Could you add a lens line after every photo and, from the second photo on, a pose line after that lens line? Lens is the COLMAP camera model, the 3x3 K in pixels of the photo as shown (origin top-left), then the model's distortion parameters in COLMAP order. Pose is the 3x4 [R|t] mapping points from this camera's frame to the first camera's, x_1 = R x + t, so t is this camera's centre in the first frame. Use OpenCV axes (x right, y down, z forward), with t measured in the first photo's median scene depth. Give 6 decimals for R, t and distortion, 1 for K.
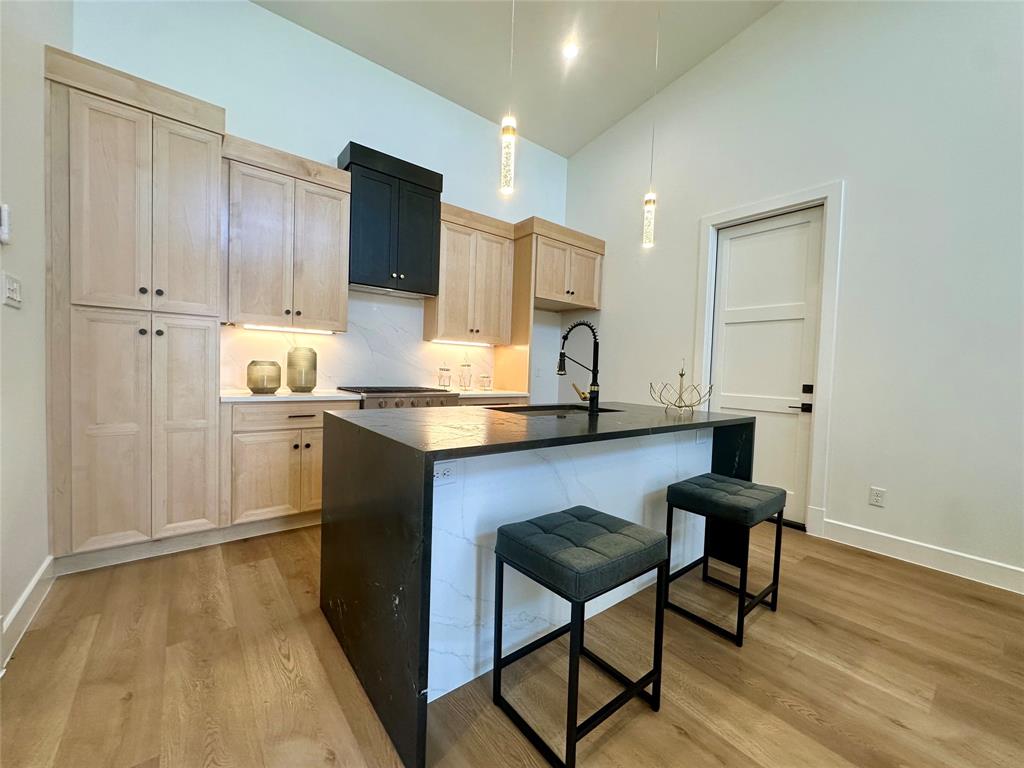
lens RADIAL K [[407.7, 0, 513.9], [0, 407.7, 382.7], [0, 0, 1]] dist [-0.003081, 0.000518]
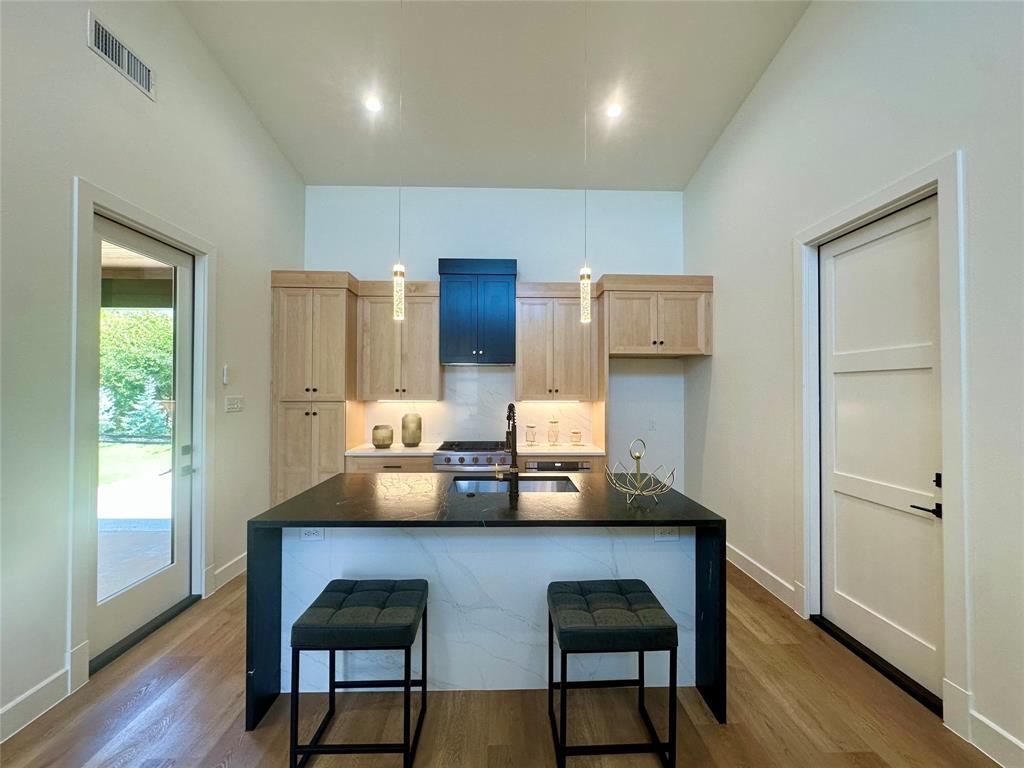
lens RADIAL K [[407.7, 0, 513.9], [0, 407.7, 382.7], [0, 0, 1]] dist [-0.003081, 0.000518]
pose [[0.798302, -0.044067, -0.600643, 0.579083], [0.004410, 0.997720, -0.067338, -0.095977], [0.602241, 0.051108, 0.796677, 0.105902]]
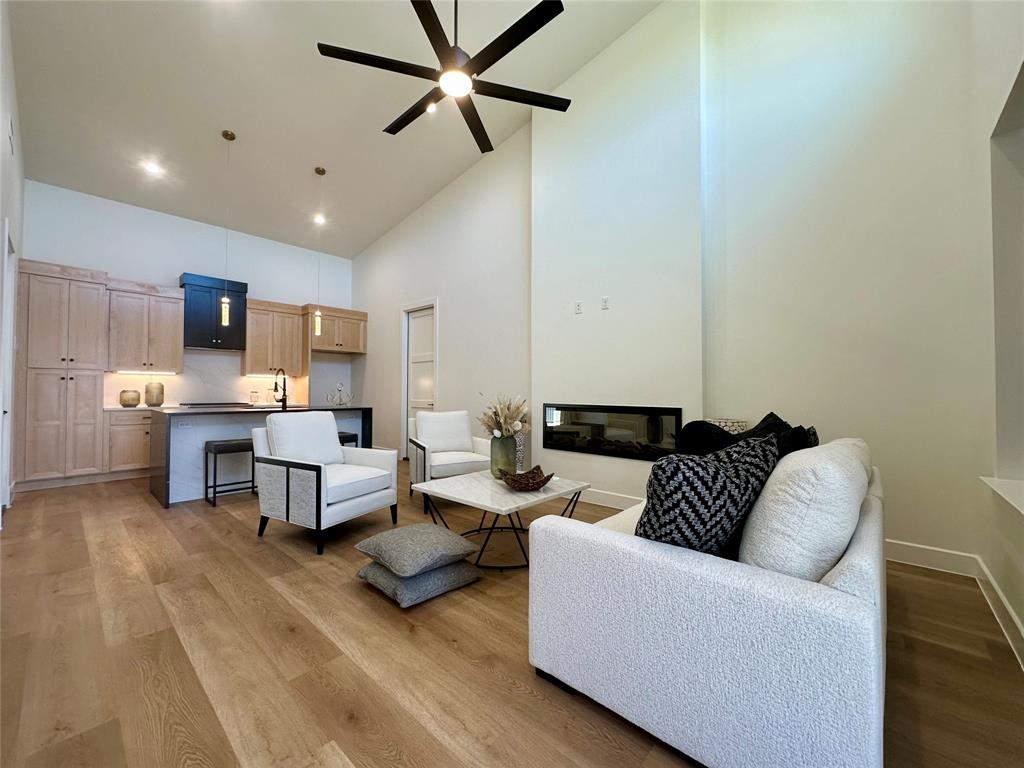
lens RADIAL K [[407.7, 0, 513.9], [0, 407.7, 382.7], [0, 0, 1]] dist [-0.003081, 0.000518]
pose [[0.985622, -0.030362, 0.166213, 0.777362], [0.039259, 0.997952, -0.050509, 0.072172], [-0.164339, 0.056308, 0.984796, -1.082497]]
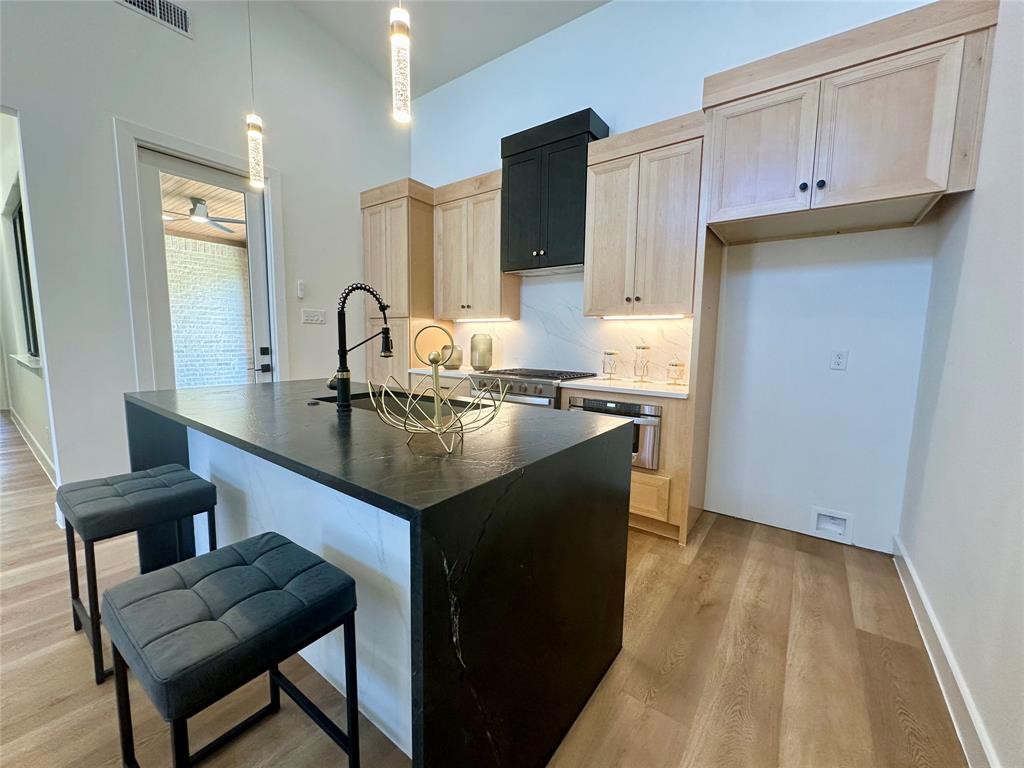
lens RADIAL K [[410.8, 0, 513.8], [0, 410.8, 379.8], [0, 0, 1]] dist [-0.001628, -0.000091]
pose [[0.261887, 0.064511, -0.962940, 0.688510], [-0.041548, 0.997592, 0.055533, -0.021541], [0.964204, 0.025465, 0.263937, 0.763190]]
